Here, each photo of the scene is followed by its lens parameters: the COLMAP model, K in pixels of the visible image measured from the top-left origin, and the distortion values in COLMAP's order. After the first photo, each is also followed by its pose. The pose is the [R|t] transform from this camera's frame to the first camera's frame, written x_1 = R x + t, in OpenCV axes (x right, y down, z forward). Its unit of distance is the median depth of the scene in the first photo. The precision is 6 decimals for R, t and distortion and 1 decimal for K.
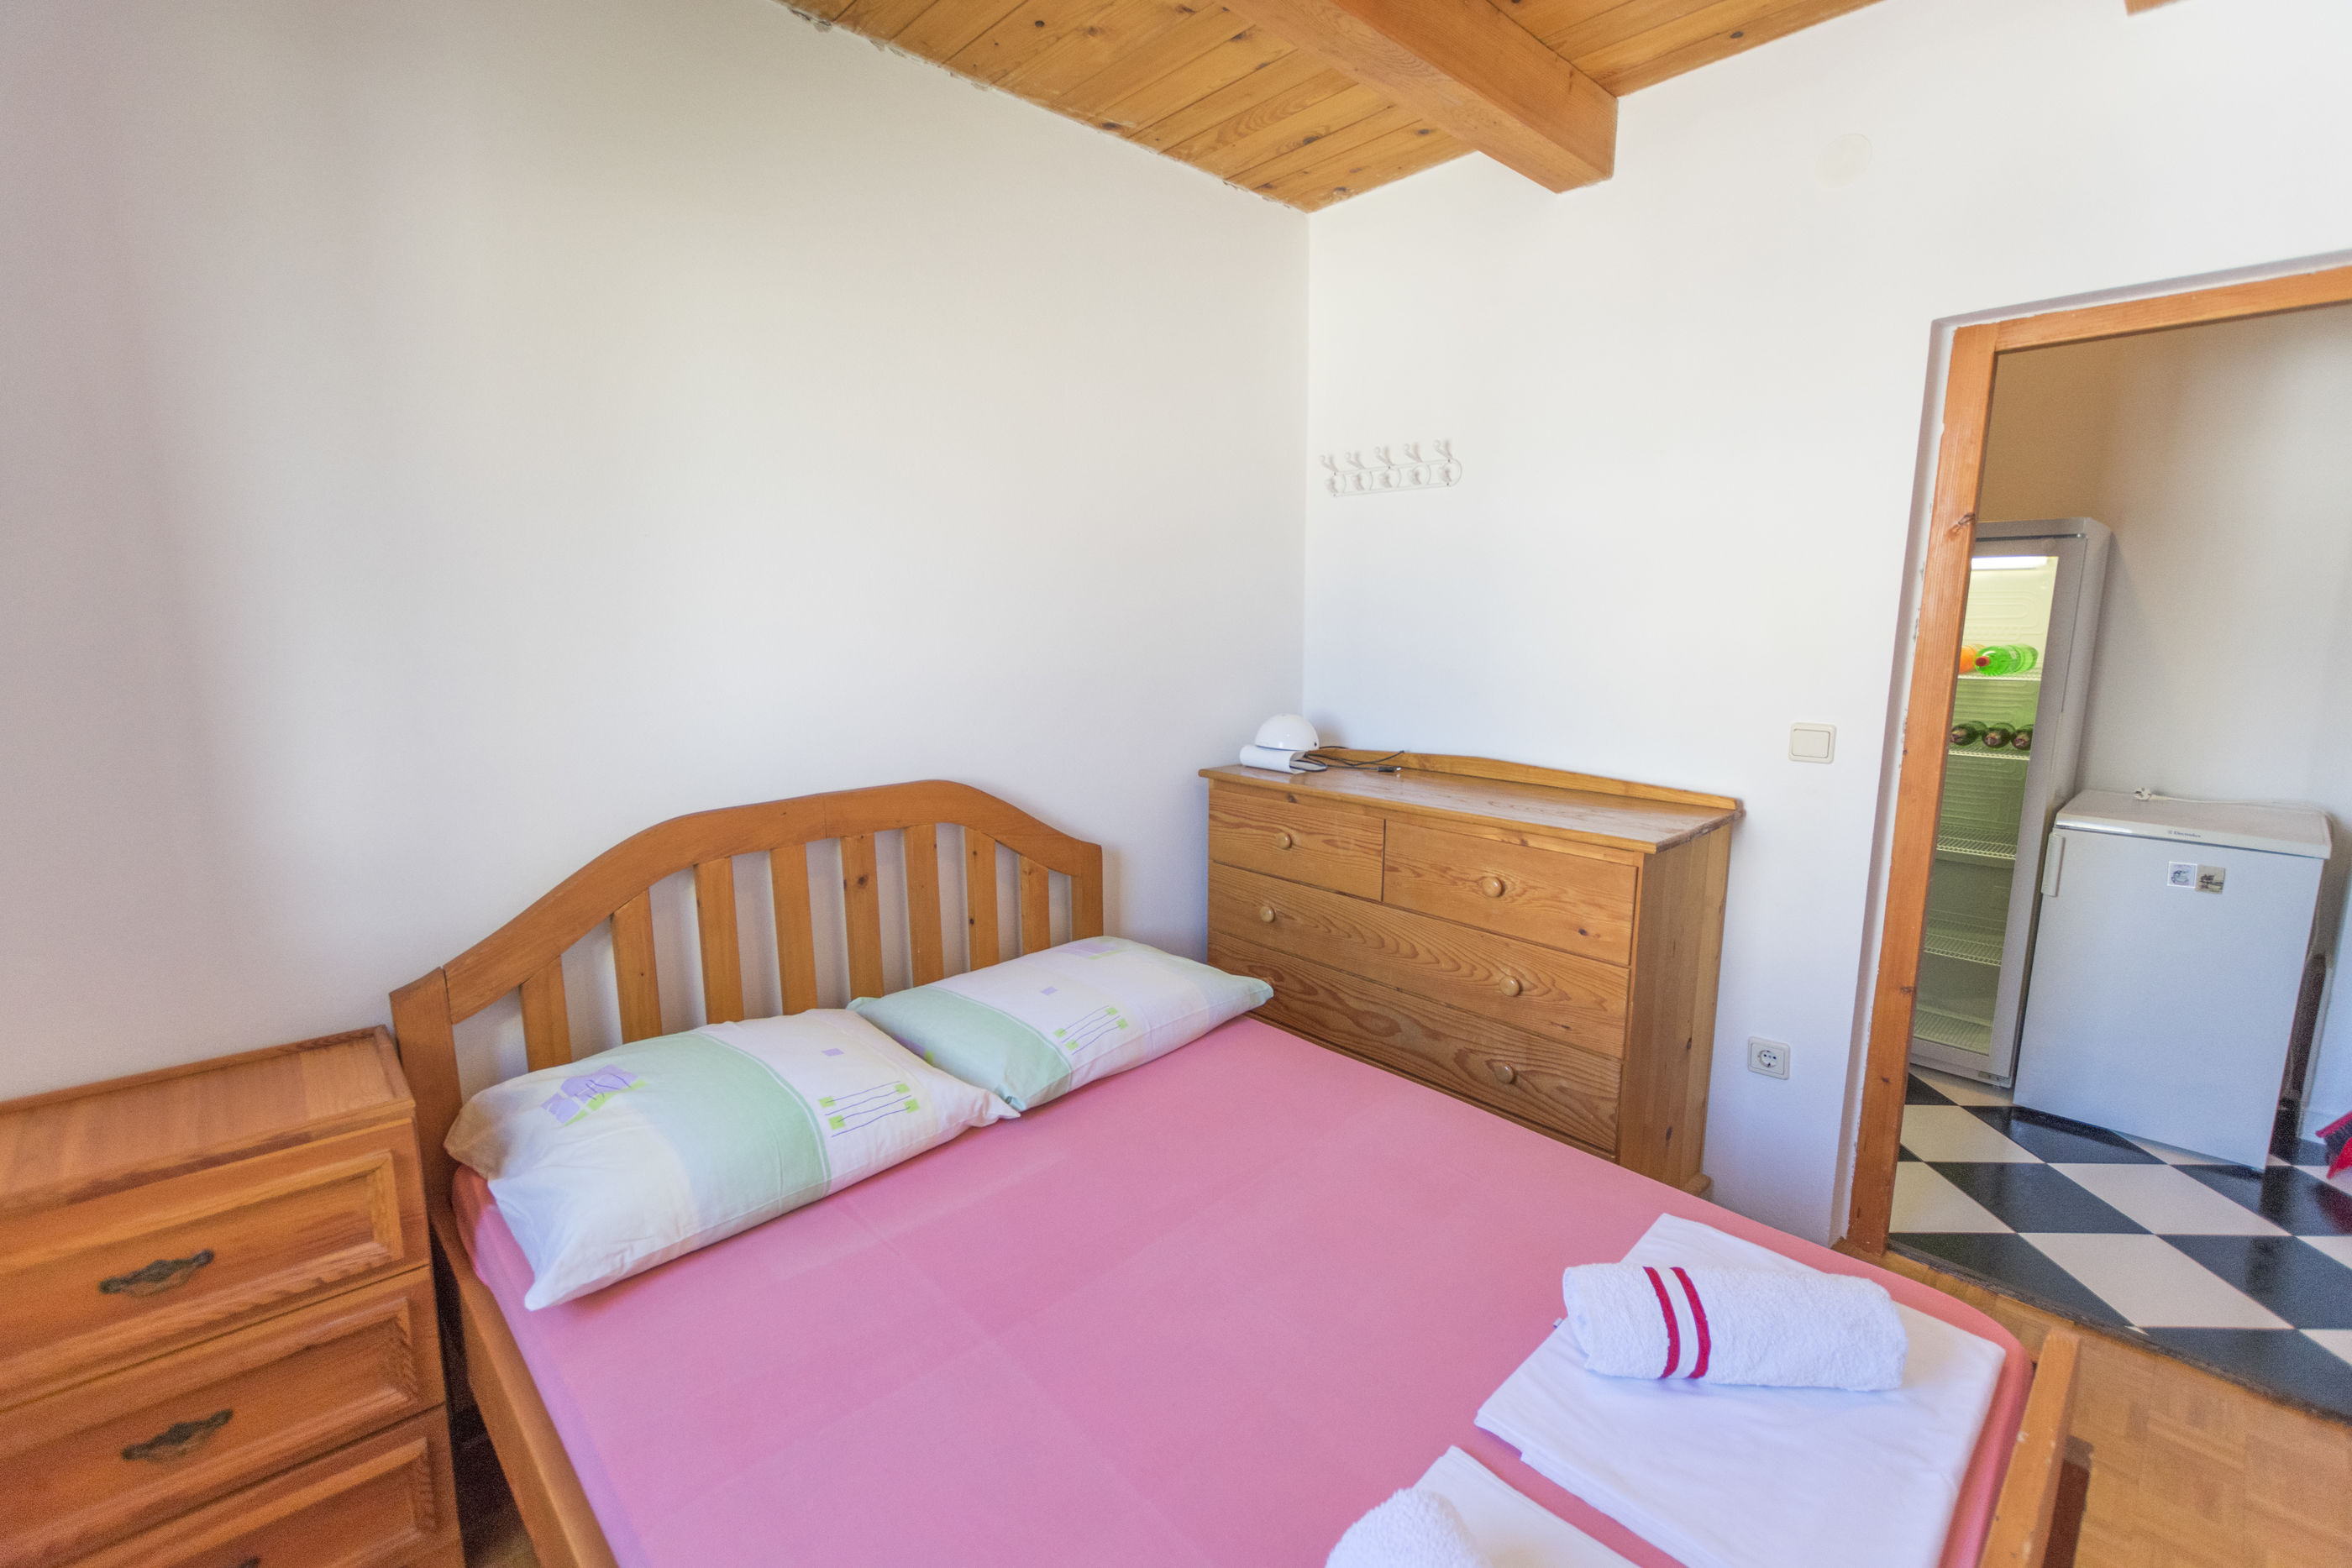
lens RADIAL K [[1005.6, 0, 1181.7], [0, 1005.6, 779.8], [0, 0, 1]] dist [0.000859, -0.000269]
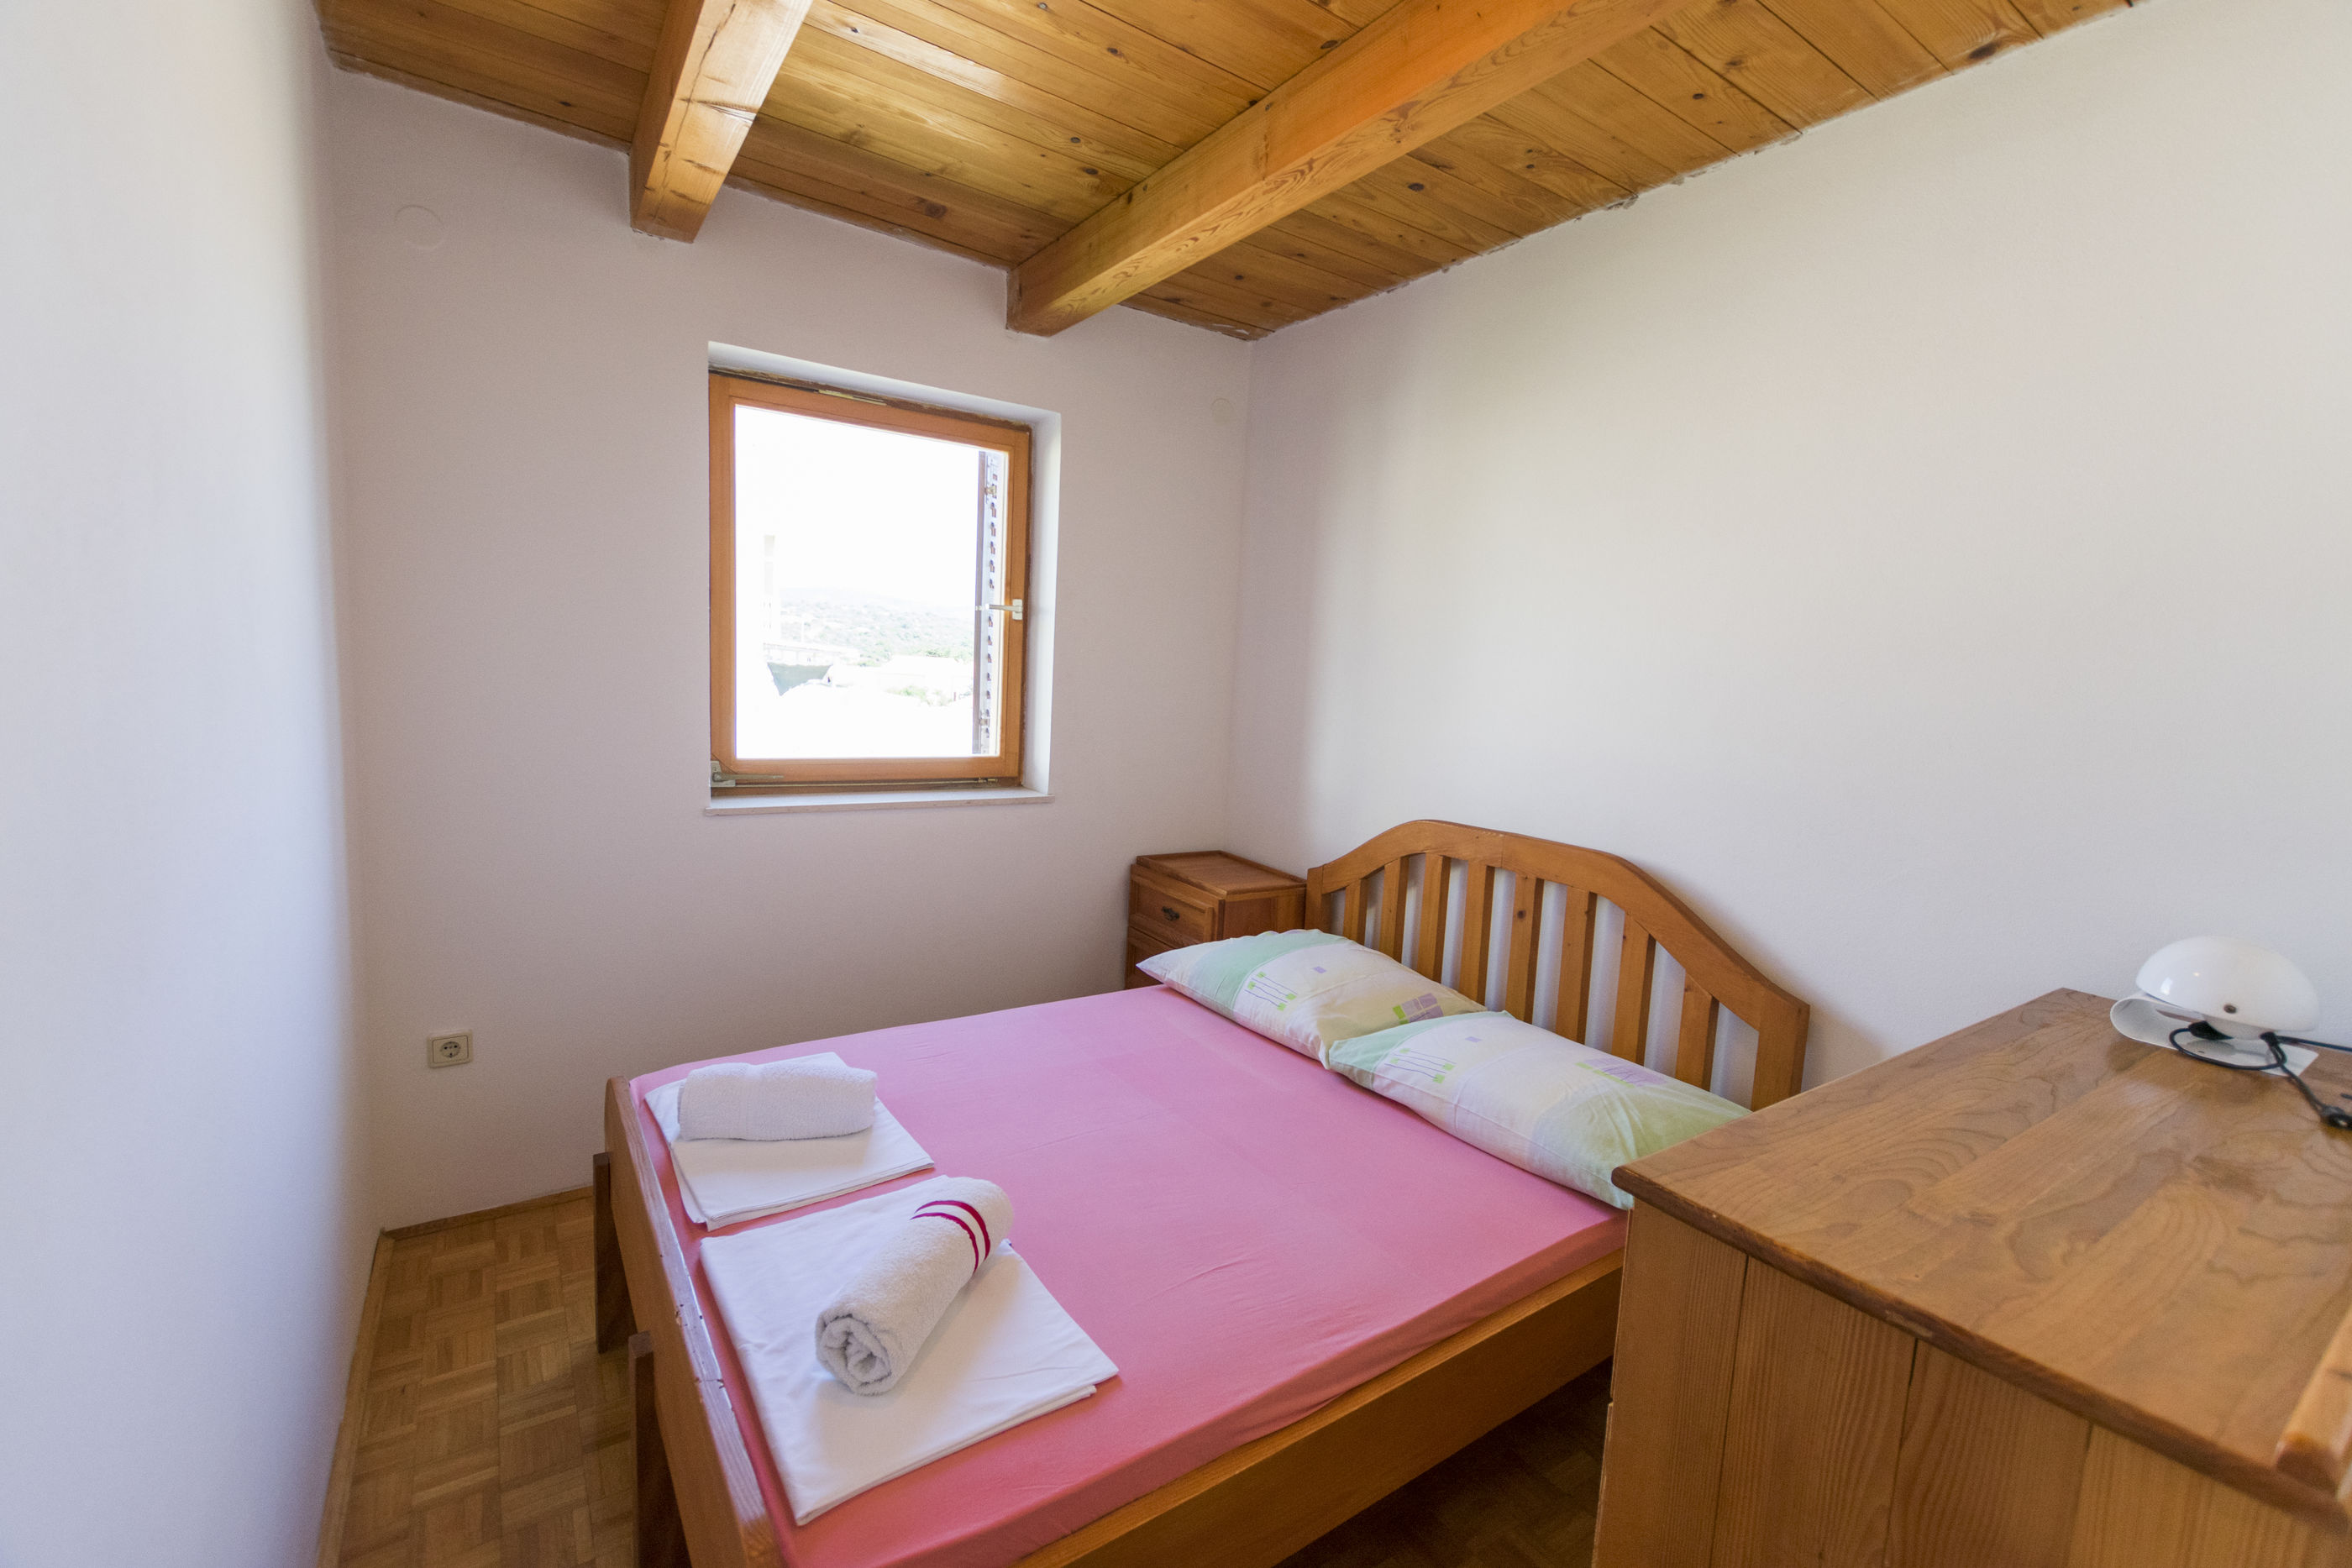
lens RADIAL K [[1005.6, 0, 1181.7], [0, 1005.6, 779.8], [0, 0, 1]] dist [0.000859, -0.000269]
pose [[-0.154980, 0.111603, -0.981594, 1.006030], [-0.214005, 0.966214, 0.143643, -0.155063], [0.964460, 0.232327, -0.125860, 0.830491]]
